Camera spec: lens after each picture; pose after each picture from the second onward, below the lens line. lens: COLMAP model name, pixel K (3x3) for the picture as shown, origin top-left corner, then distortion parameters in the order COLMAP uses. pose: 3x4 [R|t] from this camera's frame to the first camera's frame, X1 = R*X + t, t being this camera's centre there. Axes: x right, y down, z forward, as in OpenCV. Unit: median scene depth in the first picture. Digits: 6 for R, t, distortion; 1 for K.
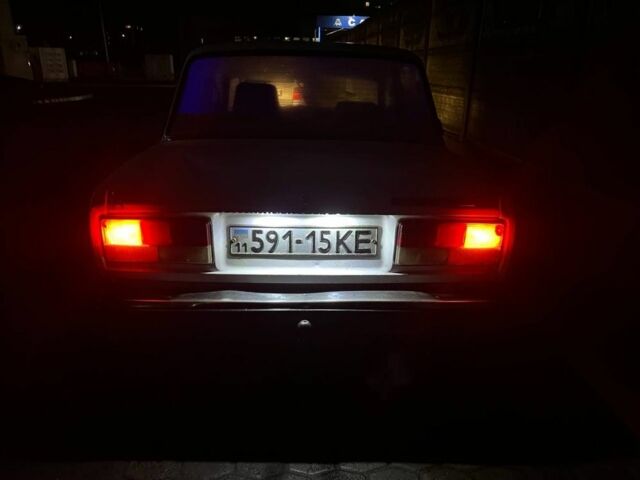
lens RADIAL K [[436.3, 0, 320.1], [0, 436.3, 240.9], [0, 0, 1]] dist [0.006798, 0.000893]
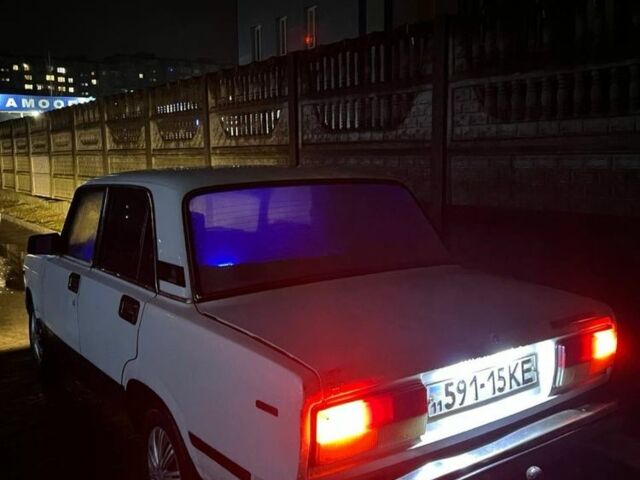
lens RADIAL K [[593.6, 0, 321.4], [0, 593.6, 236.7], [0, 0, 1]] dist [0.026801, 0.000000]
pose [[0.842887, -0.093465, 0.529912, -0.980179], [0.219190, 0.959029, -0.179496, -0.149787], [-0.491424, 0.267447, 0.828839, 0.030476]]
